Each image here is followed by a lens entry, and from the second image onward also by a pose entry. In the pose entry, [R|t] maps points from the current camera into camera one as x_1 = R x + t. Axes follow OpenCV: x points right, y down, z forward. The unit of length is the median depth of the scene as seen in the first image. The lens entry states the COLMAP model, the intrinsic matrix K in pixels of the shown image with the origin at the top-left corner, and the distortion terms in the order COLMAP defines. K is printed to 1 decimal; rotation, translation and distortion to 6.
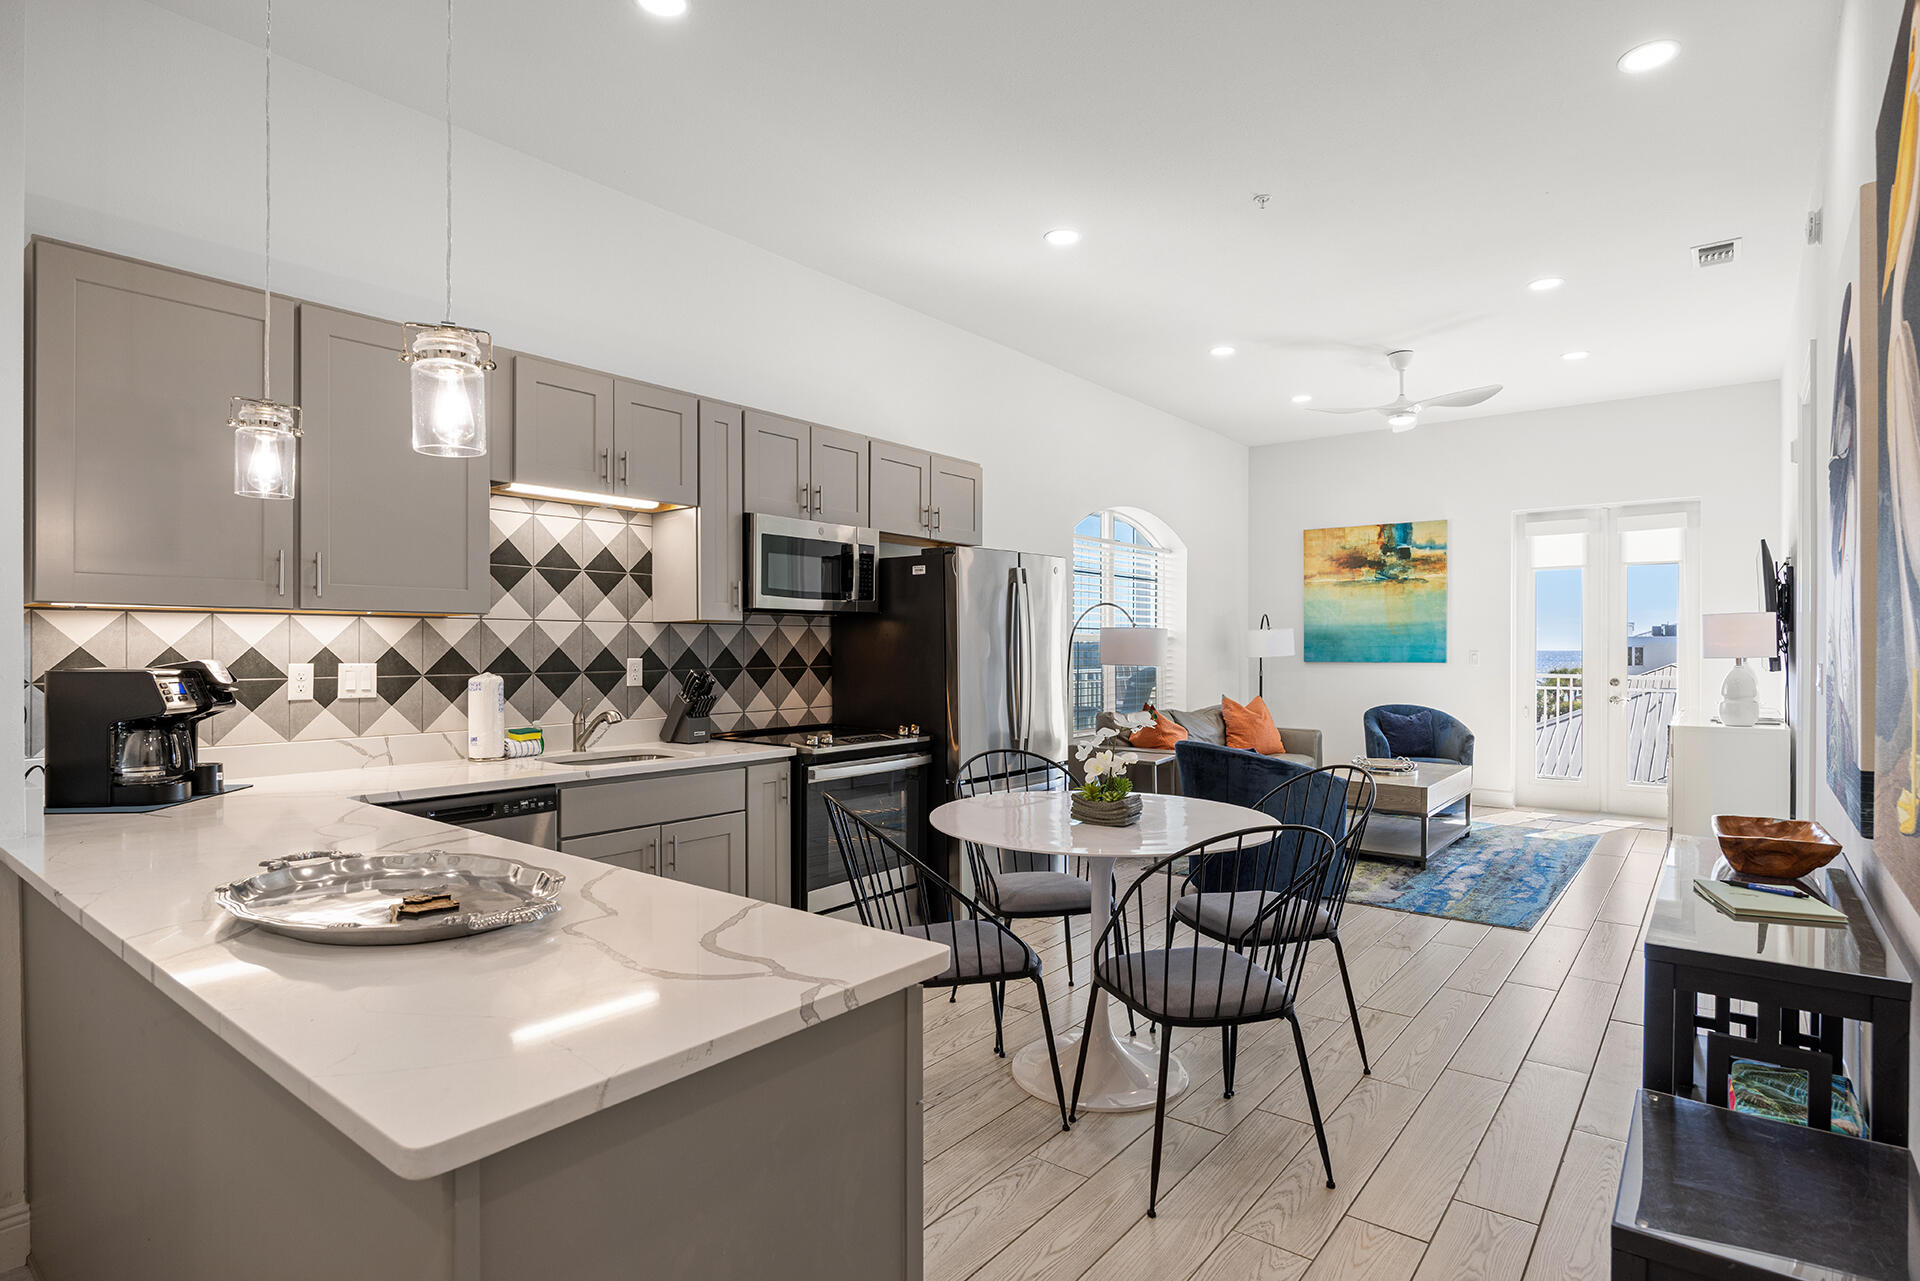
lens RADIAL K [[1000.5, 0, 969.9], [0, 1000.5, 655.6], [0, 0, 1]] dist [-0.006548, 0.001905]
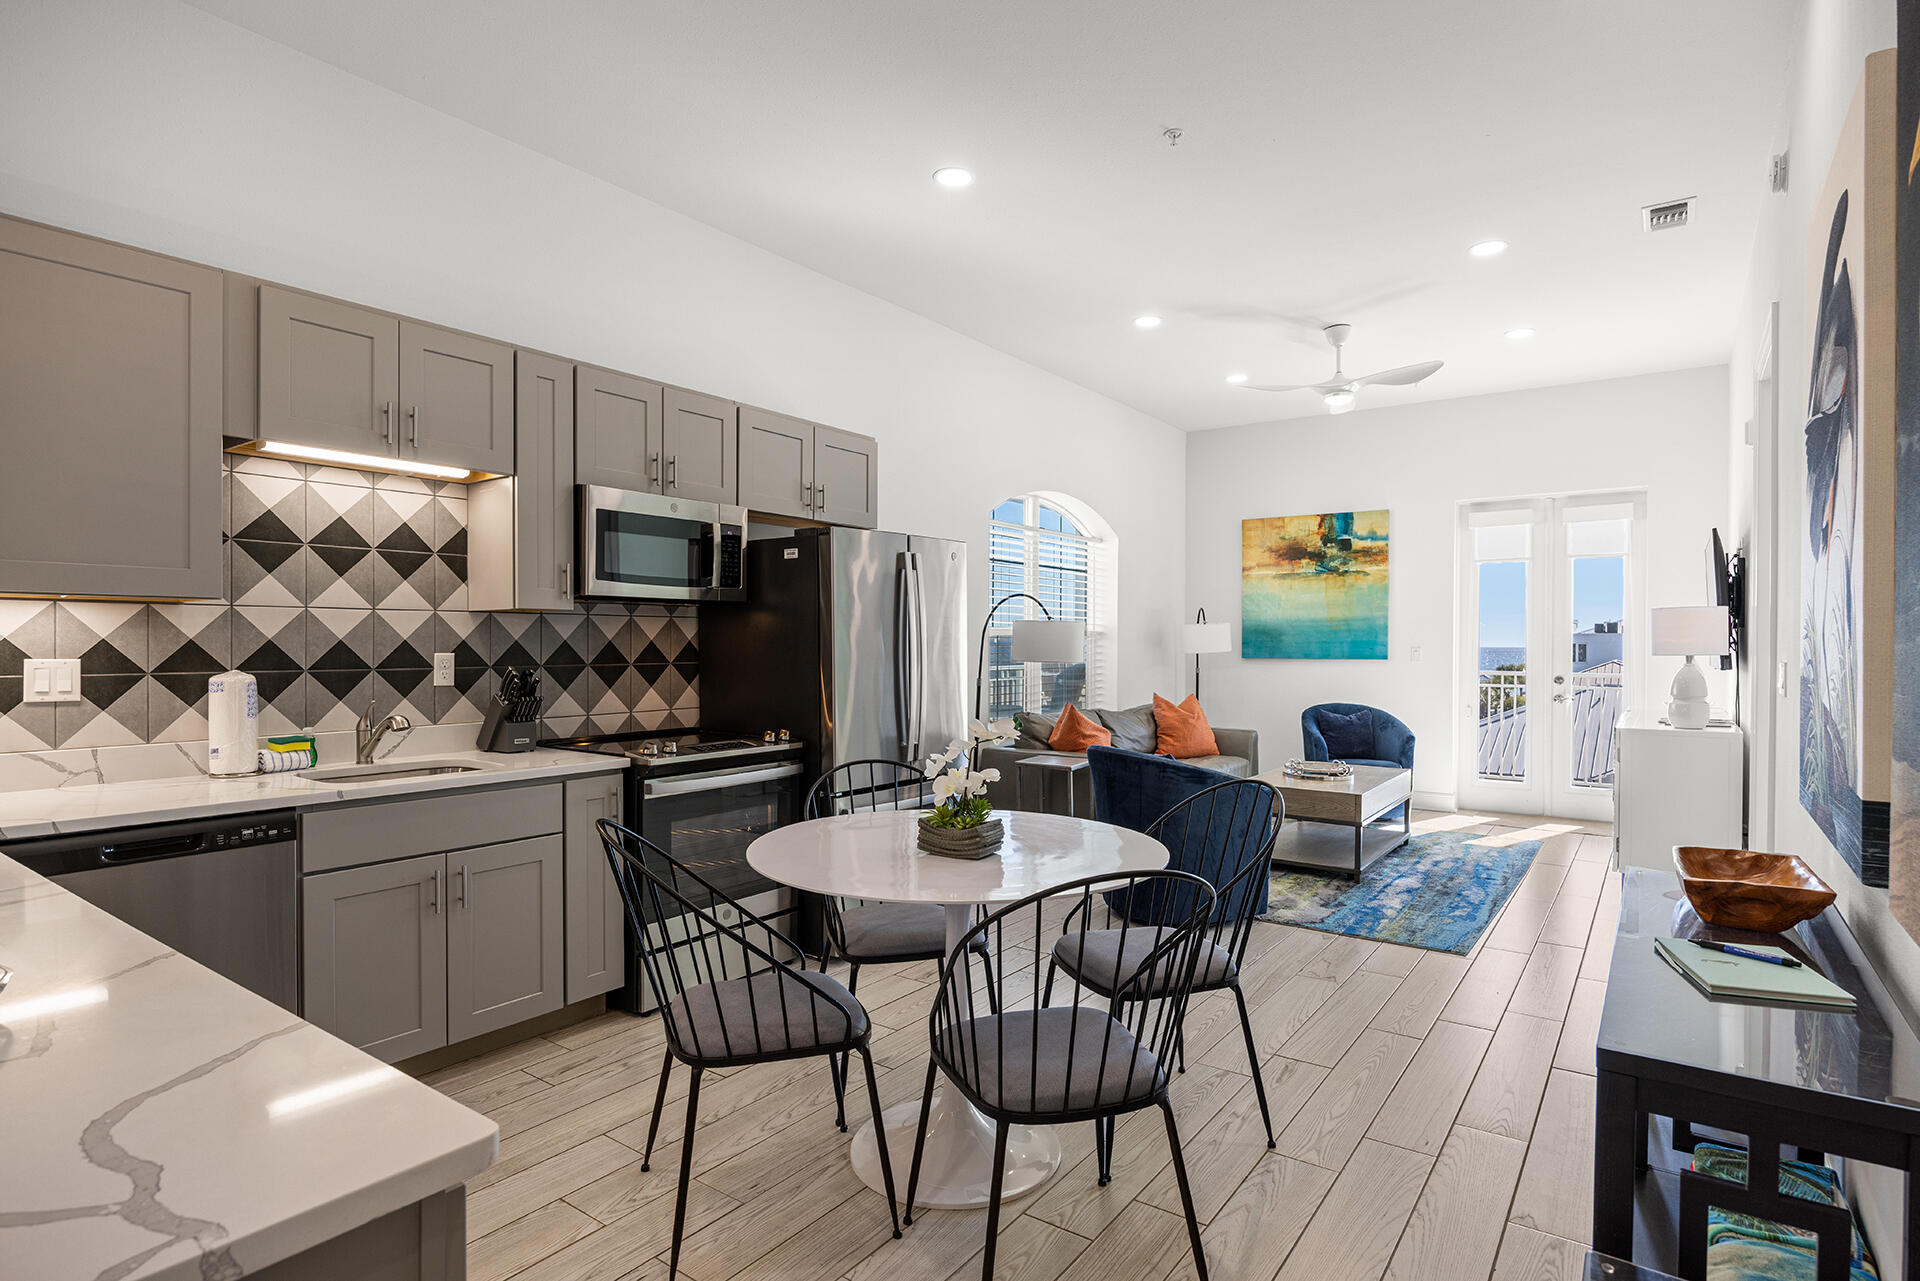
lens RADIAL K [[1000.5, 0, 977.8], [0, 1000.5, 655.3], [0, 0, 1]] dist [-0.006548, 0.001905]
pose [[0.998926, 0.002150, 0.046279, 0.064414], [-0.002362, 0.999987, 0.004546, -0.000411], [-0.046269, -0.004651, 0.998918, 0.099667]]
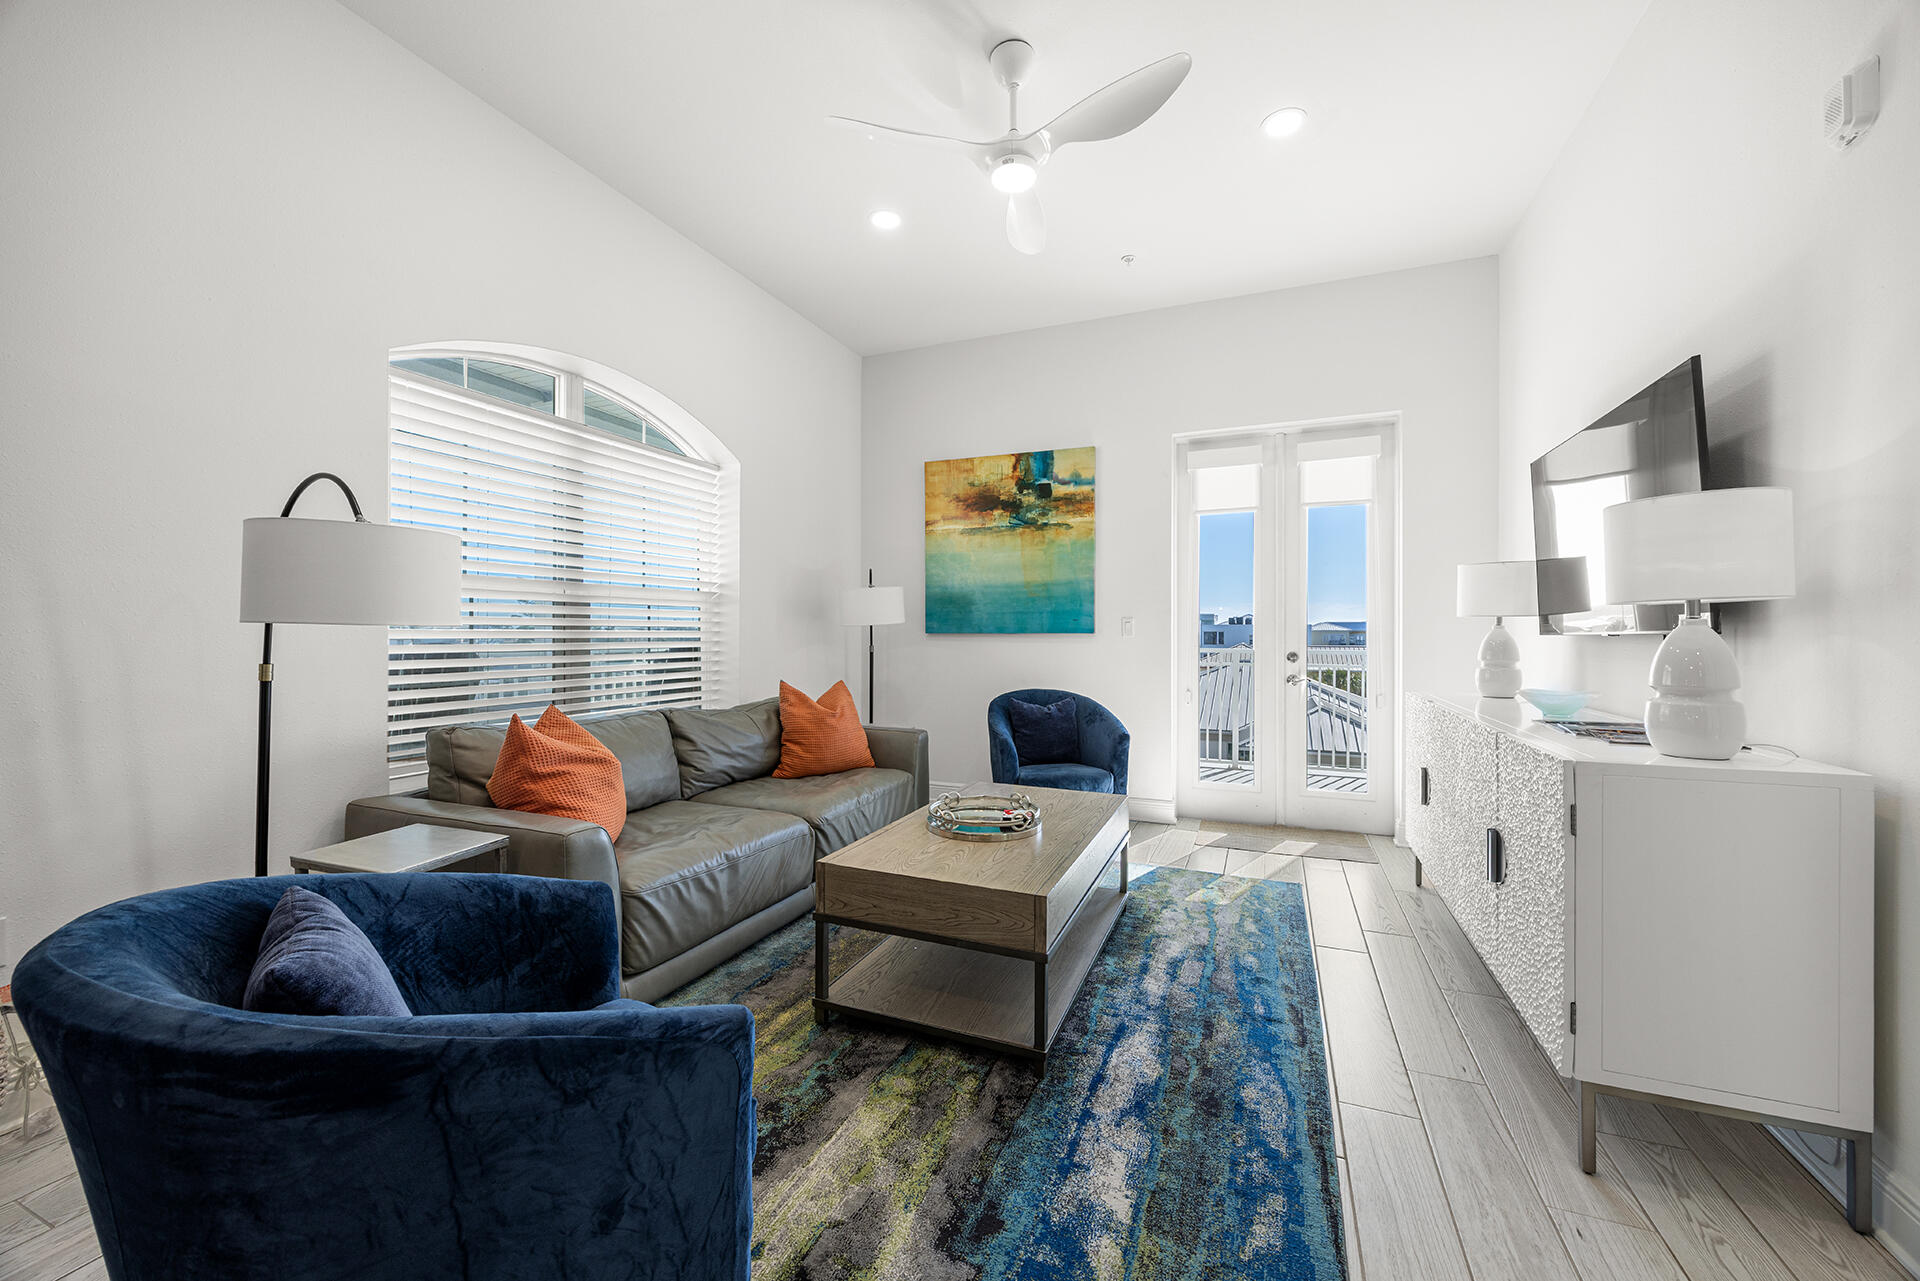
lens RADIAL K [[726.6, 0, 979.0], [0, 726.6, 637.0], [0, 0, 1]] dist [-0.003458, -0.000082]
pose [[0.961585, -0.000899, 0.274507, 0.369190], [0.001674, 0.999995, -0.002588, 0.017568], [-0.274503, 0.002948, 0.961582, 0.755578]]
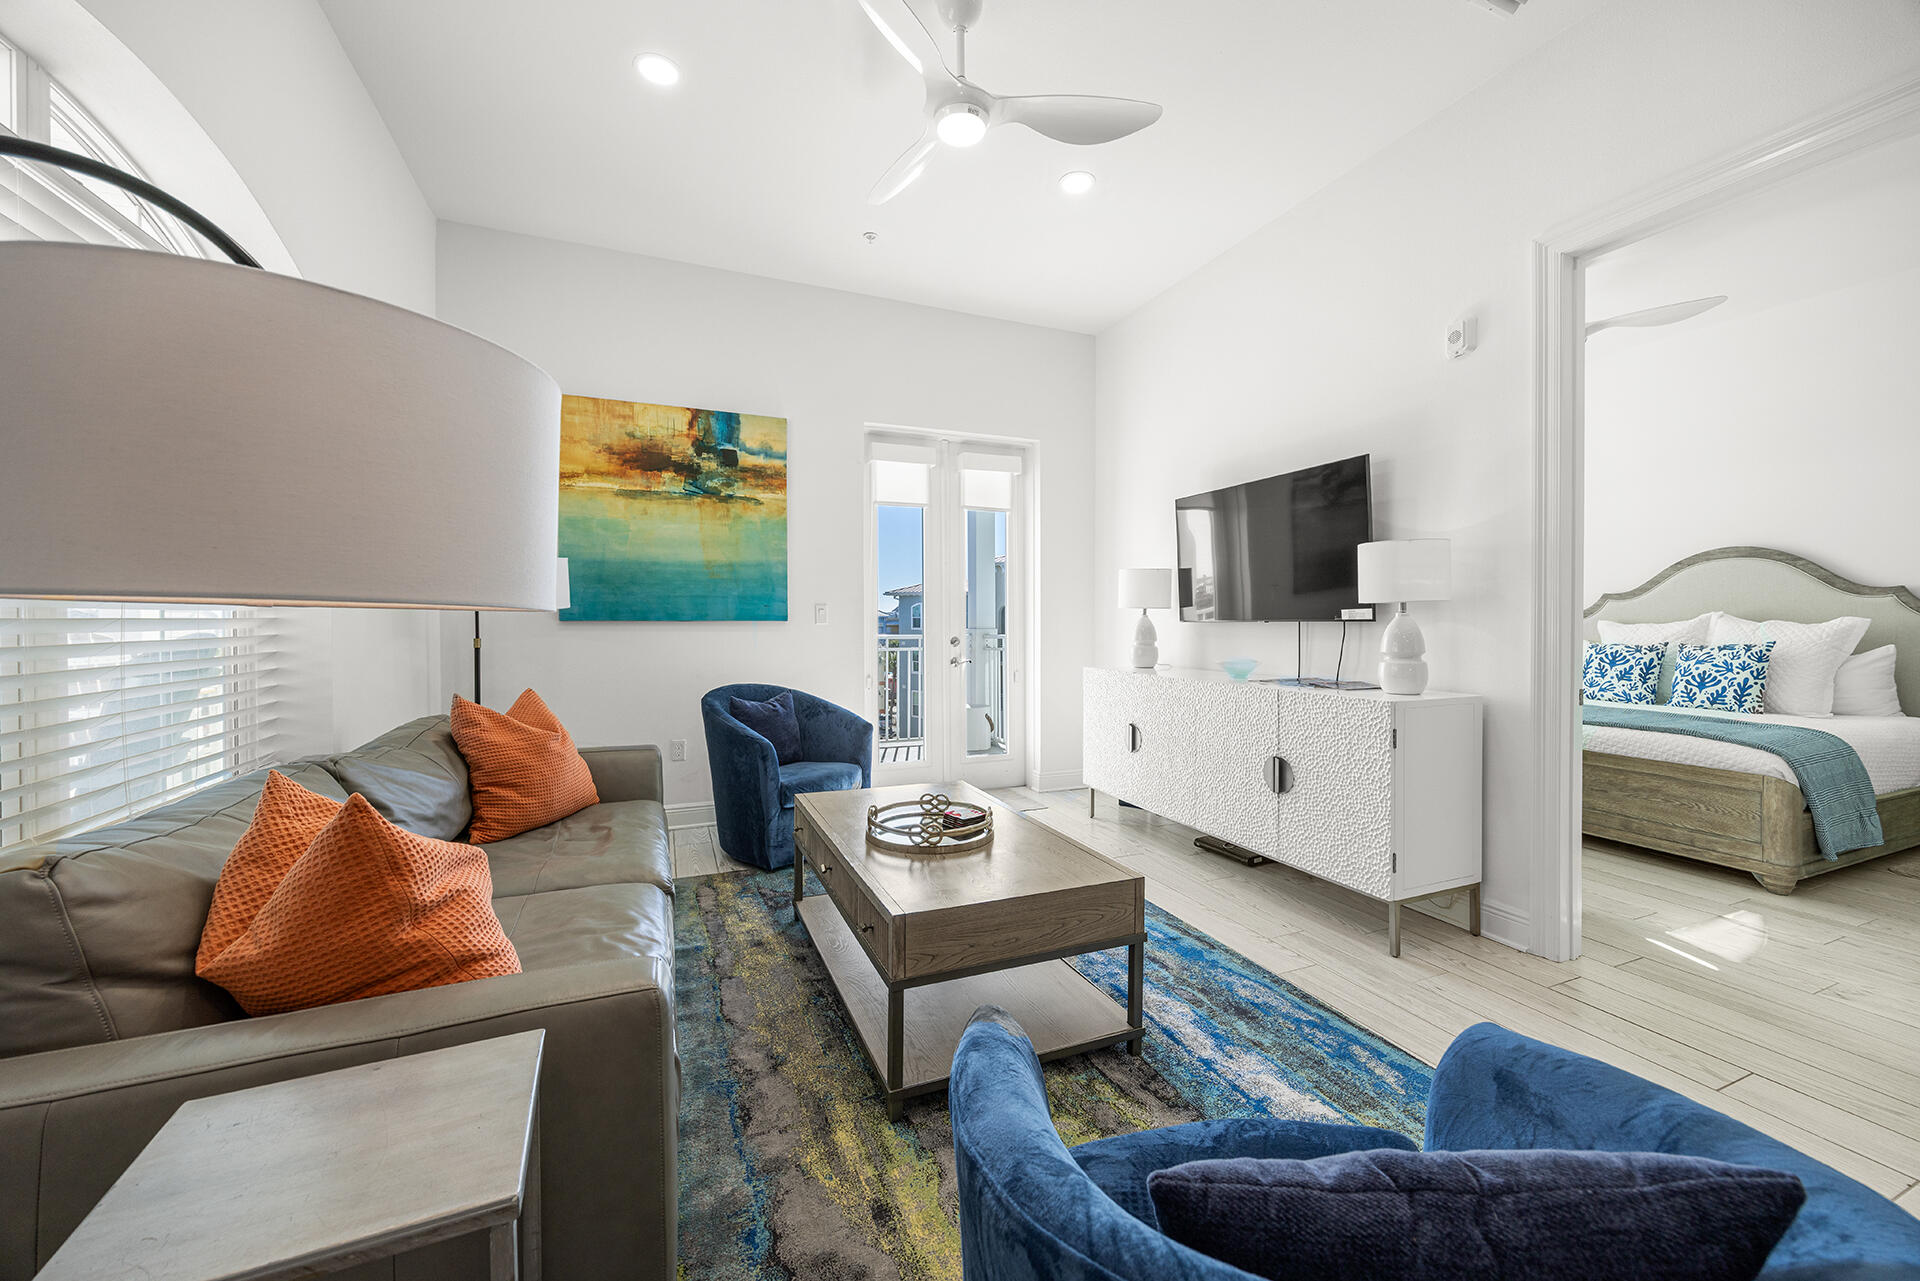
lens RADIAL K [[726.6, 0, 956.1], [0, 726.6, 629.7], [0, 0, 1]] dist [-0.003458, -0.000082]
pose [[0.490657, -0.012074, 0.871269, 0.133011], [0.007526, 0.999925, 0.009619, 0.014701], [-0.871321, 0.001838, 0.490711, 0.992417]]
